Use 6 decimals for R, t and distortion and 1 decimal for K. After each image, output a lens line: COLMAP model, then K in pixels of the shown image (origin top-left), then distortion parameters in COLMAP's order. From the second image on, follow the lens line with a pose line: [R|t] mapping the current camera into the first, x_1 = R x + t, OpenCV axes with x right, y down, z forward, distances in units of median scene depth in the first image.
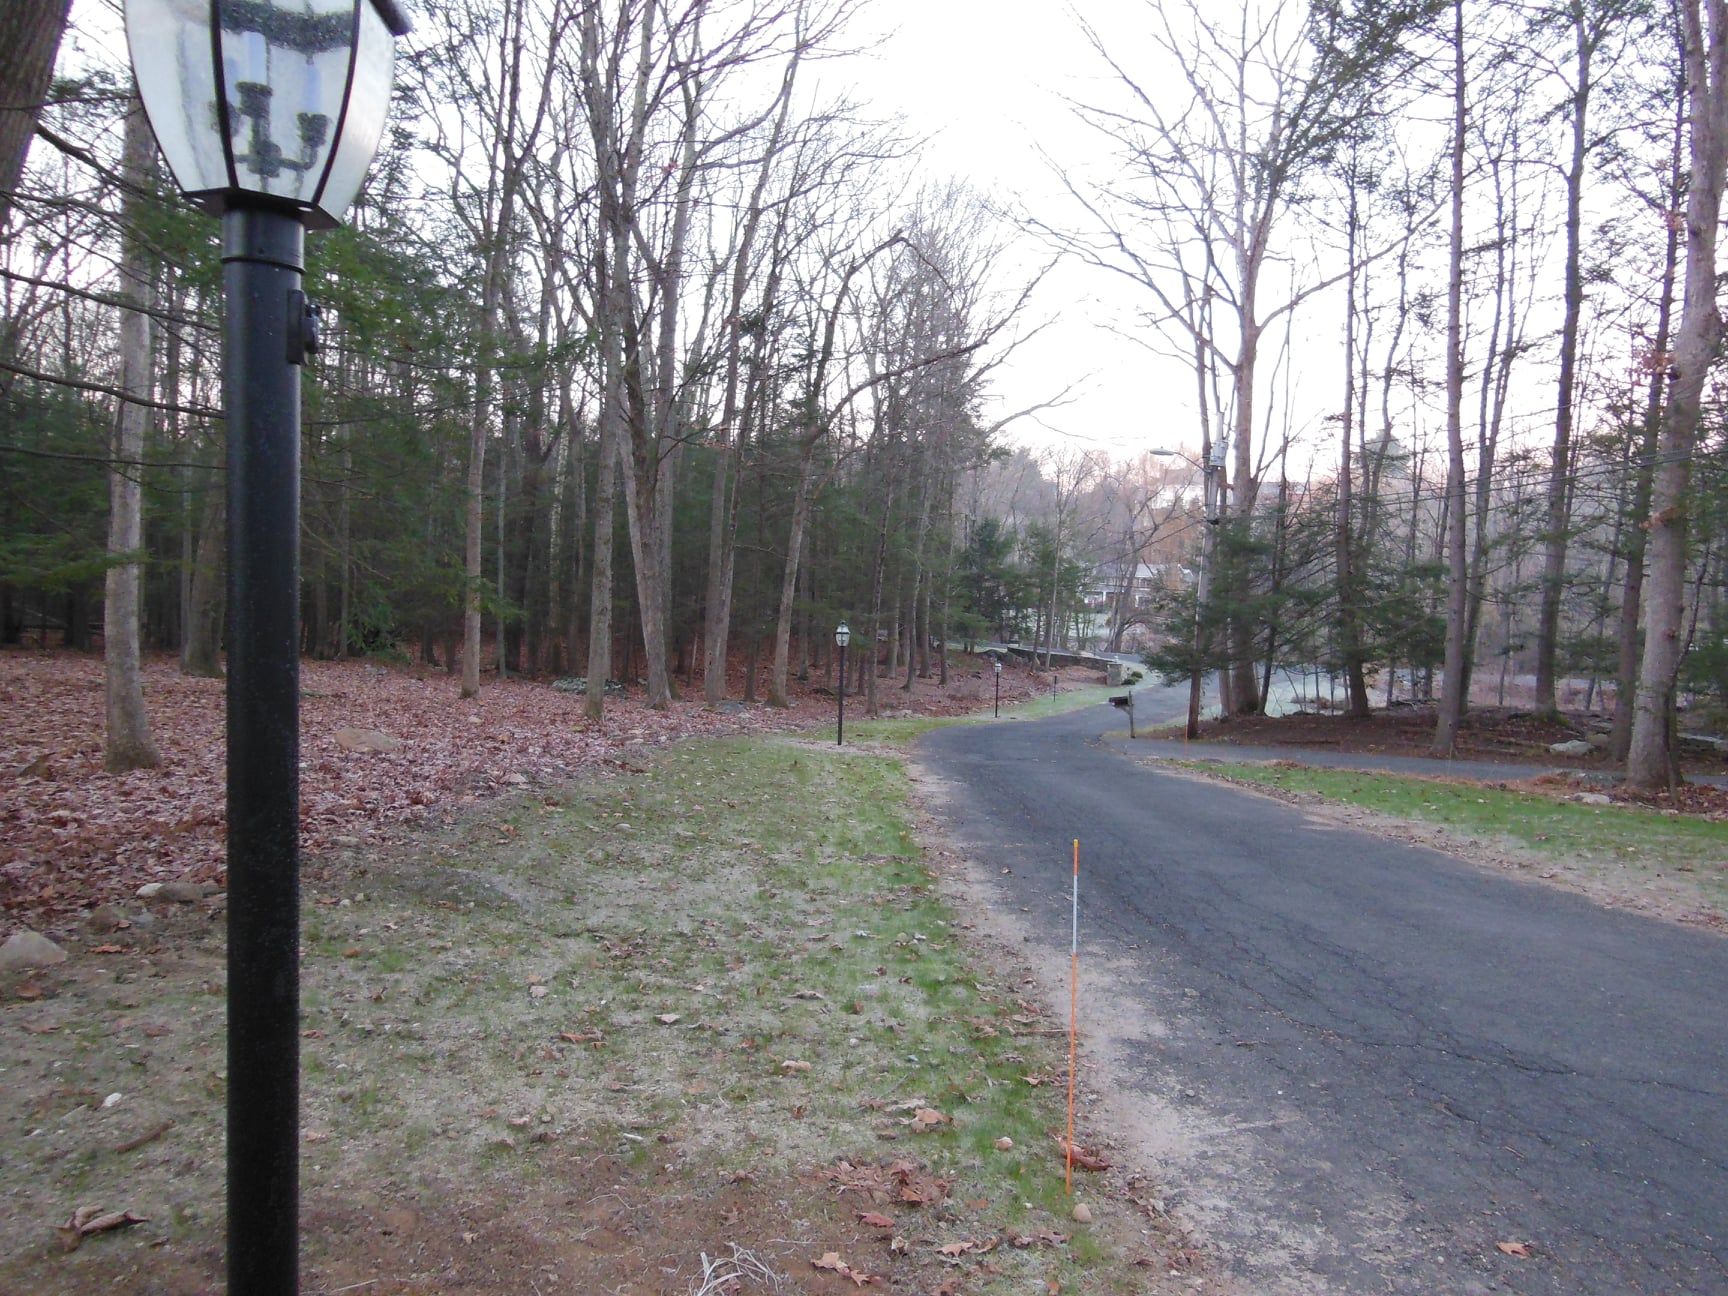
lens RADIAL K [[1211.7, 0, 864.0], [0, 1211.7, 648.0], [0, 0, 1]] dist [-0.000055, 0.000037]
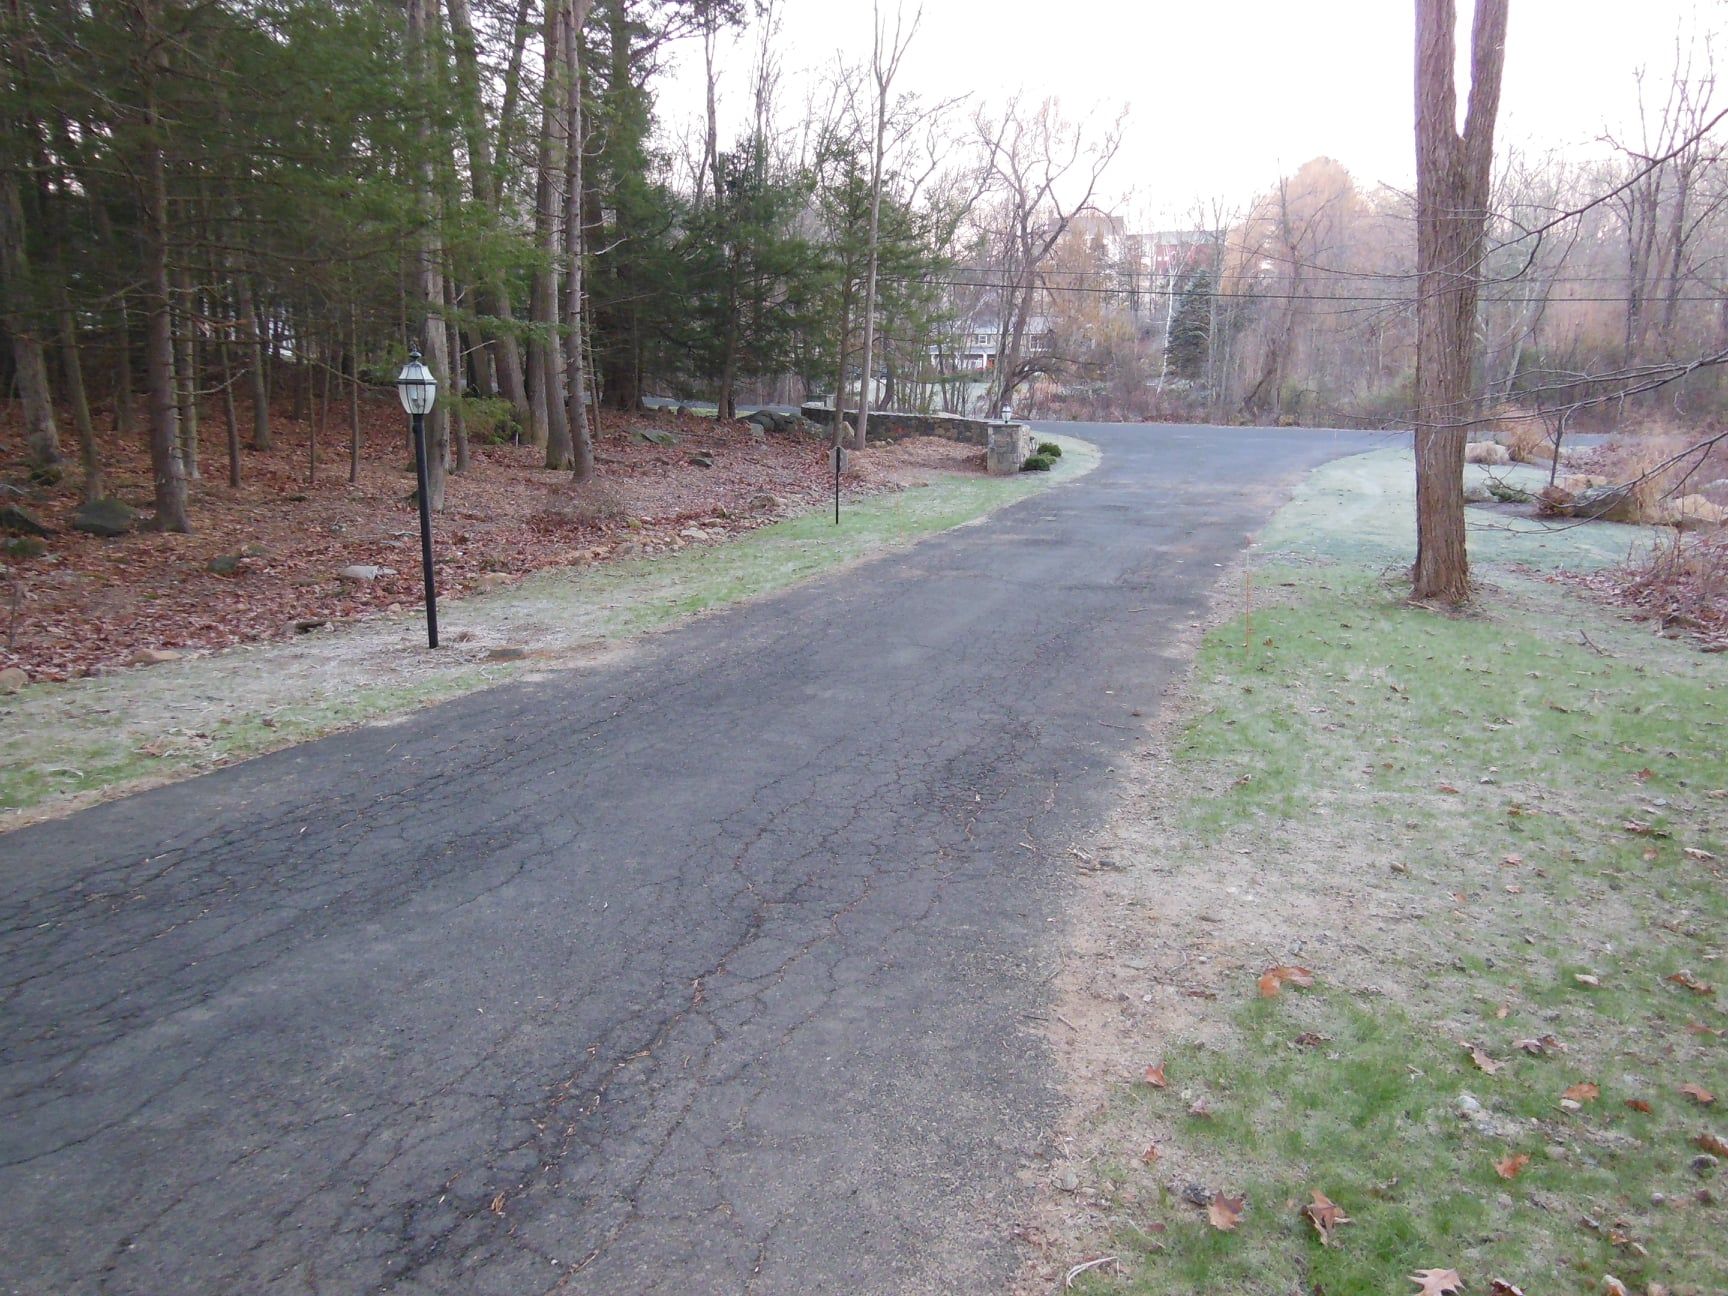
lens RADIAL K [[1211.7, 0, 864.0], [0, 1211.7, 648.0], [0, 0, 1]] dist [-0.000055, 0.000037]
pose [[0.994621, -0.050666, 0.090344, 0.104431], [0.034824, 0.985000, 0.169007, 0.015780], [-0.097552, -0.164951, 0.981466, 0.520019]]
